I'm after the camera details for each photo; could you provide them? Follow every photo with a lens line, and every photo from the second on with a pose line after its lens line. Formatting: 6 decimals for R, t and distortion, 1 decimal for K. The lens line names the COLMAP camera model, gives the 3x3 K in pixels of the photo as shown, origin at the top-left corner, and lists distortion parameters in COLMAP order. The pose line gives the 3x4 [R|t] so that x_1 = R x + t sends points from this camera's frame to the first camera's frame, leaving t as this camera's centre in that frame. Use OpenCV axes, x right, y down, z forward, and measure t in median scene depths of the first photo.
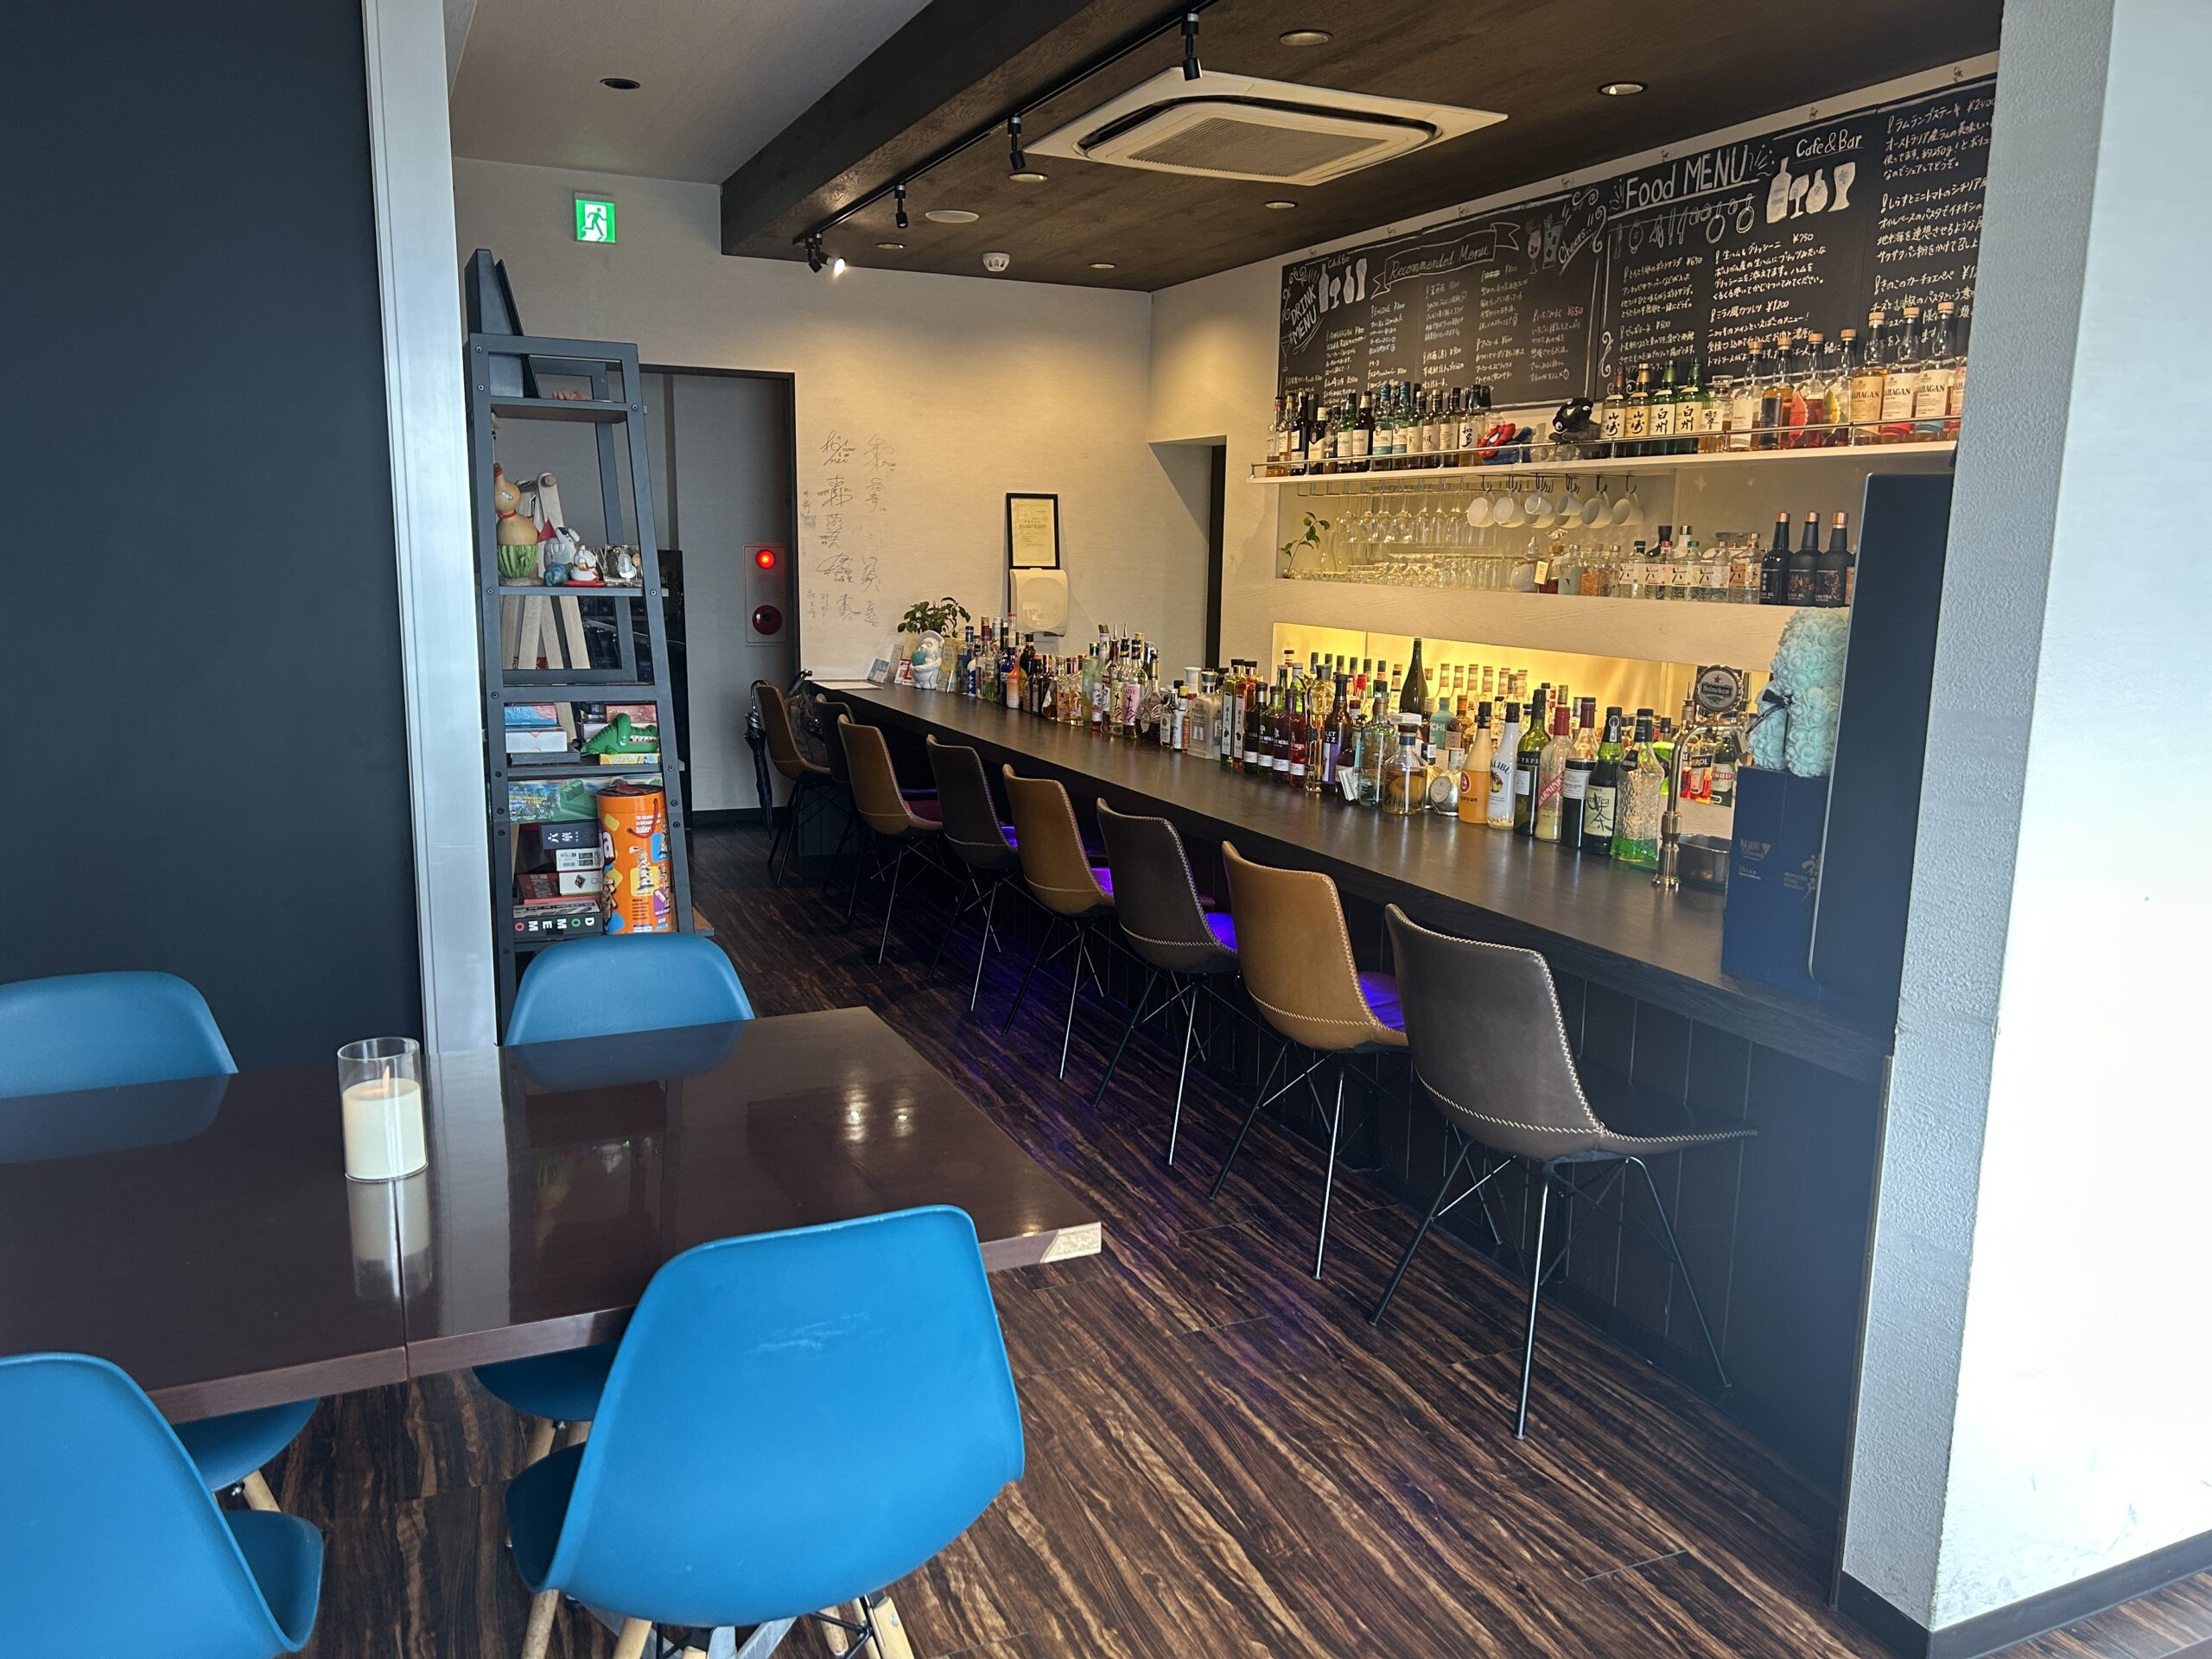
lens RADIAL K [[1652.1, 0, 1106.0], [0, 1652.1, 829.5], [0, 0, 1]] dist [0.061719, -0.071966]
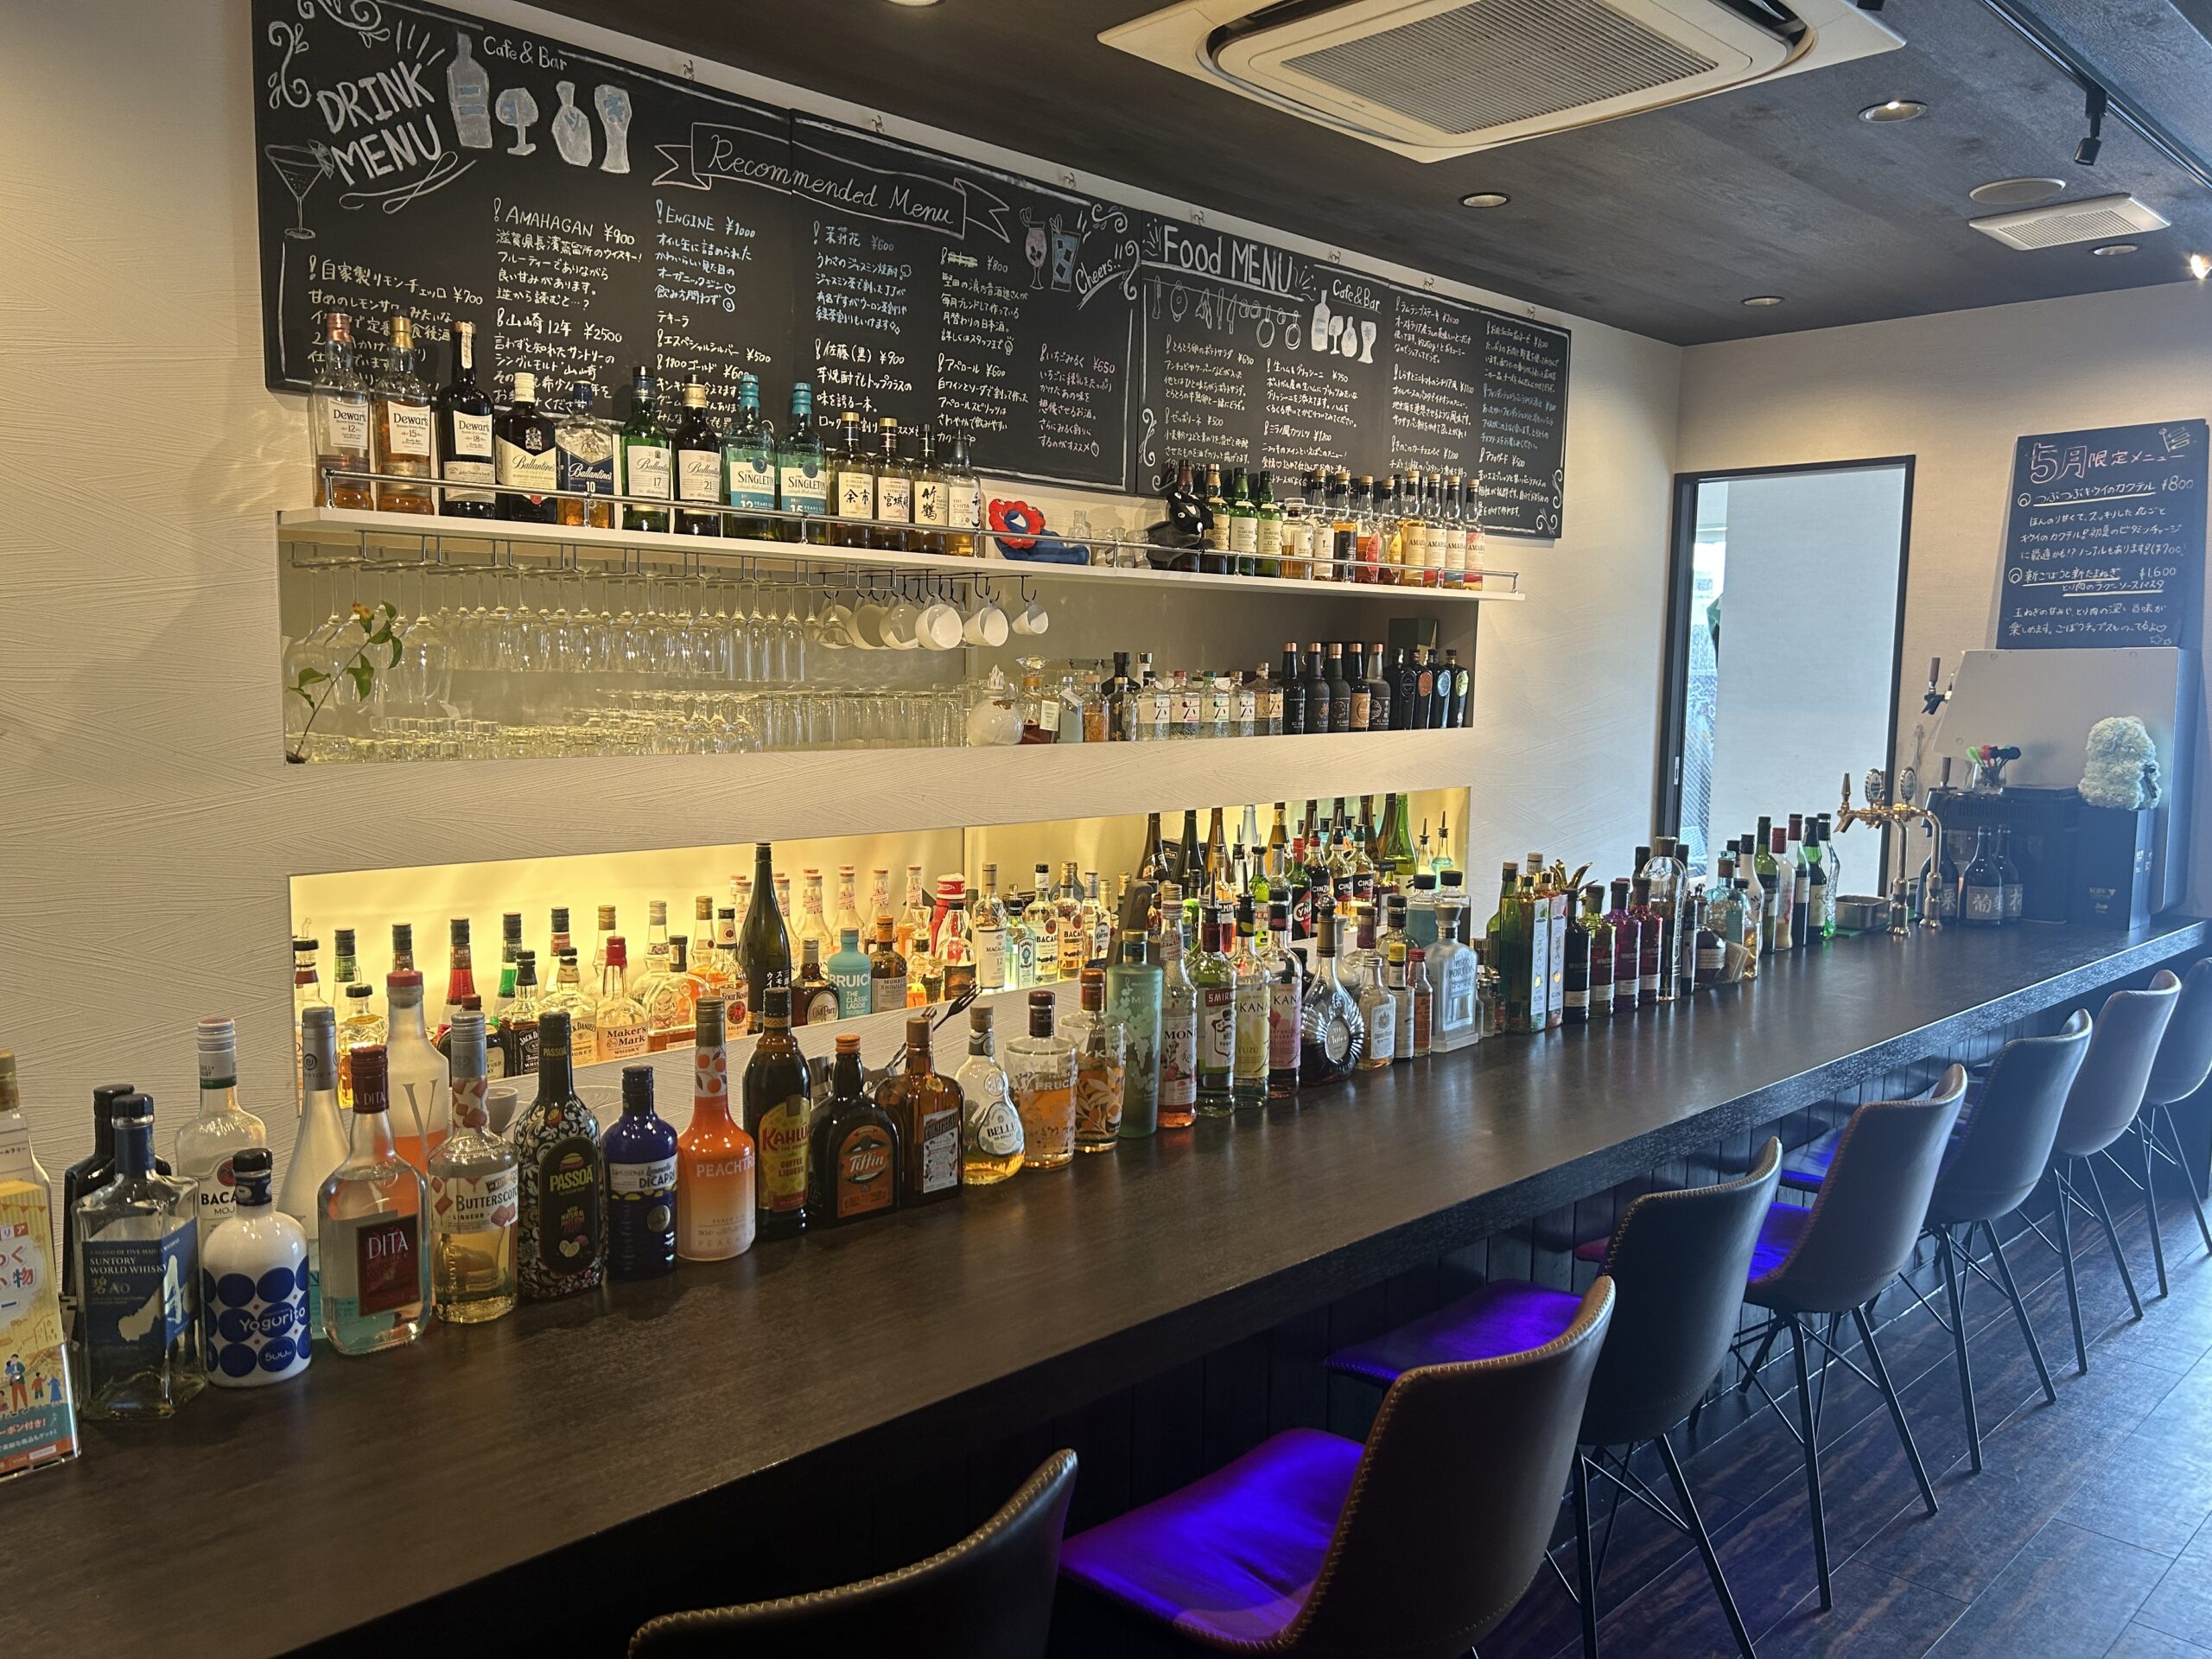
lens RADIAL K [[1652.1, 0, 1106.0], [0, 1652.1, 829.5], [0, 0, 1]] dist [0.061719, -0.071966]
pose [[-0.333174, -0.124595, 0.934597, -0.463597], [0.139143, 0.973880, 0.179436, -0.256661], [-0.932542, 0.189826, -0.307135, 1.340081]]
